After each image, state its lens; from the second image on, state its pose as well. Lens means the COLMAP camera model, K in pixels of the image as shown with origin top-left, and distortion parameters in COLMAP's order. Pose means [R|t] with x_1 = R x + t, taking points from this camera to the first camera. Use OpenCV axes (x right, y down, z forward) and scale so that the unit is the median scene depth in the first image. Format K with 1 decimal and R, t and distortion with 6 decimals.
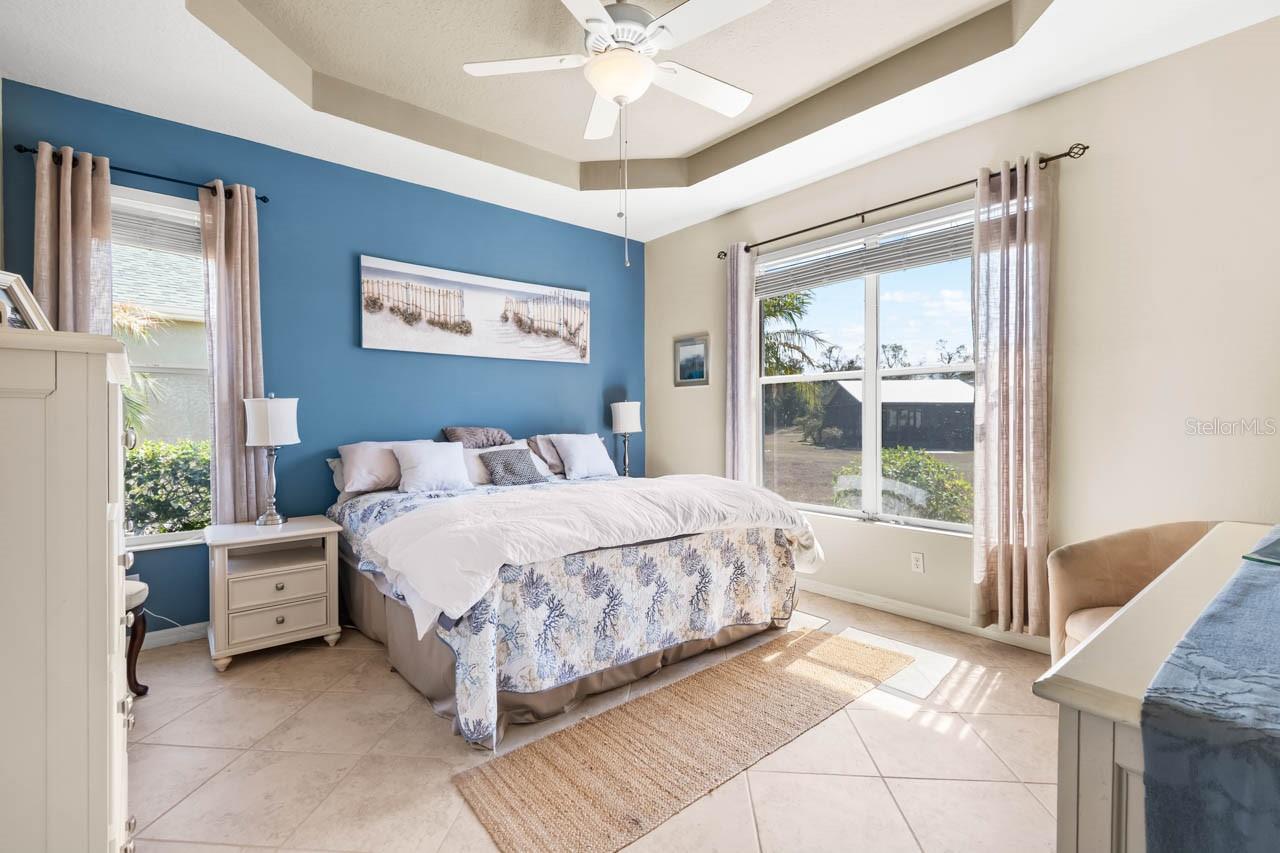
lens RADIAL K [[572.3, 0, 637.3], [0, 572.3, 423.5], [0, 0, 1]] dist [0.017433, 0.000184]
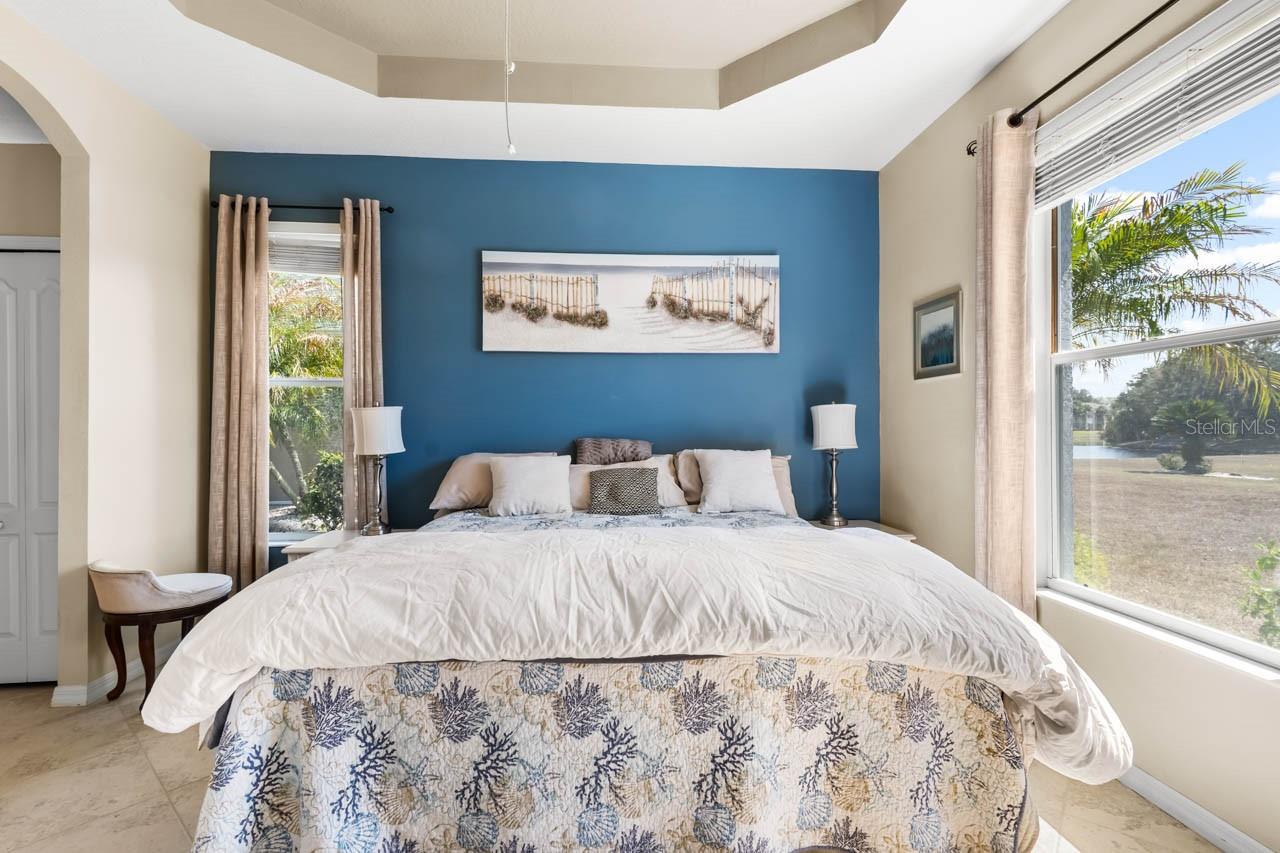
lens RADIAL K [[572.3, 0, 638.2], [0, 572.3, 424.9], [0, 0, 1]] dist [0.017433, 0.000184]
pose [[0.807647, 0.002466, -0.589661, 0.259552], [-0.007263, 0.999957, -0.005767, -0.009095], [0.589621, 0.008941, 0.807631, 0.392090]]
